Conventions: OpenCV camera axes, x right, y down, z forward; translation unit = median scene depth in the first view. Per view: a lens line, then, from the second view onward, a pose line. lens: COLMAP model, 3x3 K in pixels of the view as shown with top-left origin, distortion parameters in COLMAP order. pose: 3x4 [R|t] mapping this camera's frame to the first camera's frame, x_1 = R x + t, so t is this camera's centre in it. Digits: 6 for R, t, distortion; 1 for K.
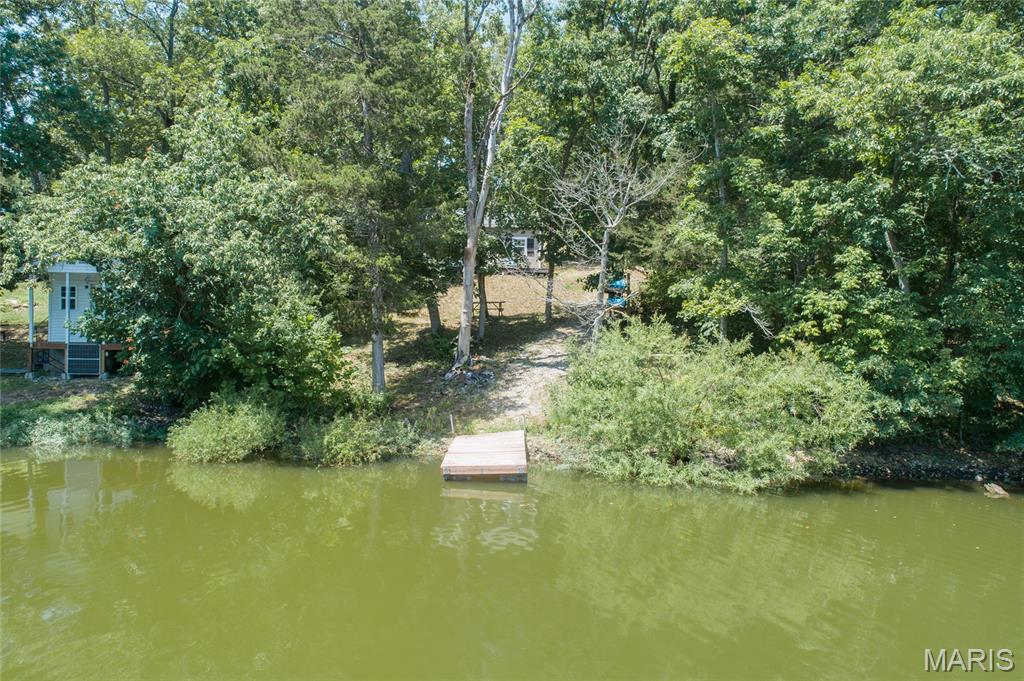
lens RADIAL K [[689.8, 0, 509.2], [0, 689.8, 339.1], [0, 0, 1]] dist [-0.002845, 0.006356]
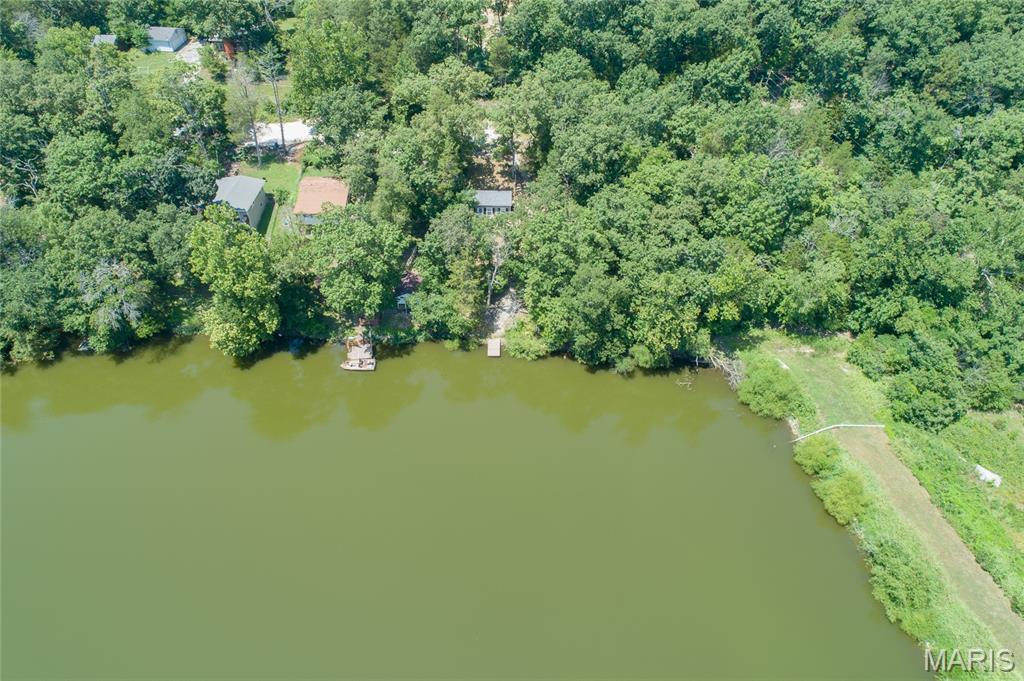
lens RADIAL K [[689.8, 0, 512.3], [0, 689.8, 341.0], [0, 0, 1]] dist [-0.002845, 0.006356]
pose [[0.999997, 0.002539, -0.000375, 0.124535], [-0.001613, 0.735490, 0.677533, -3.761826], [0.001996, -0.677530, 0.735492, -3.286310]]
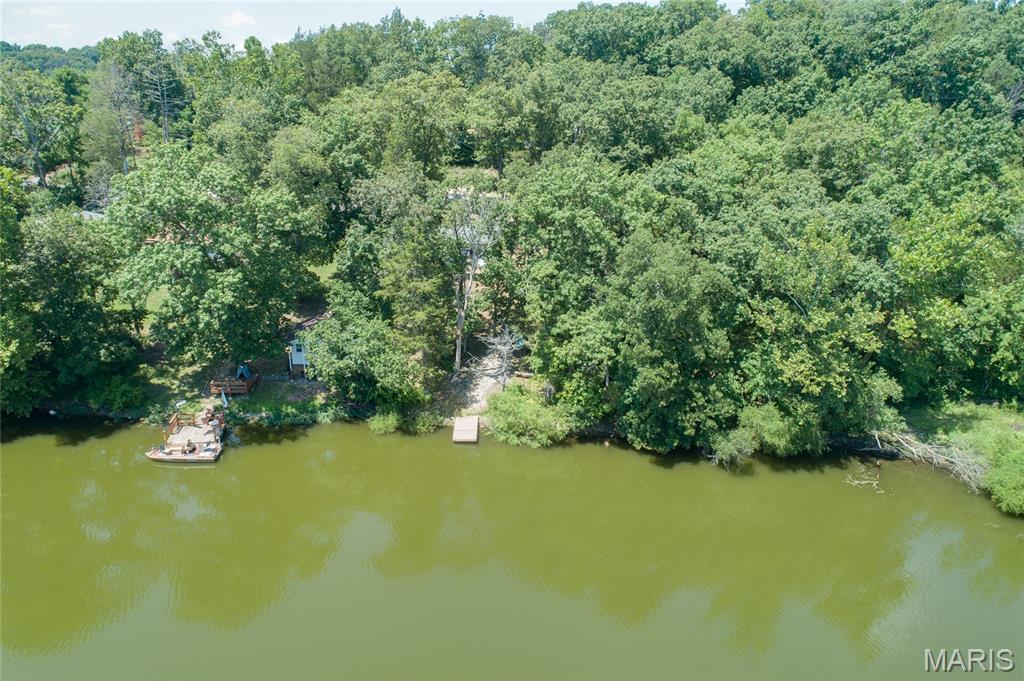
lens RADIAL K [[689.8, 0, 512.5], [0, 689.8, 340.1], [0, 0, 1]] dist [-0.002845, 0.006356]
pose [[0.999850, -0.000469, 0.017309, 0.117833], [-0.005449, 0.940319, 0.340252, -1.199865], [-0.016436, -0.340295, 0.940175, -1.737999]]
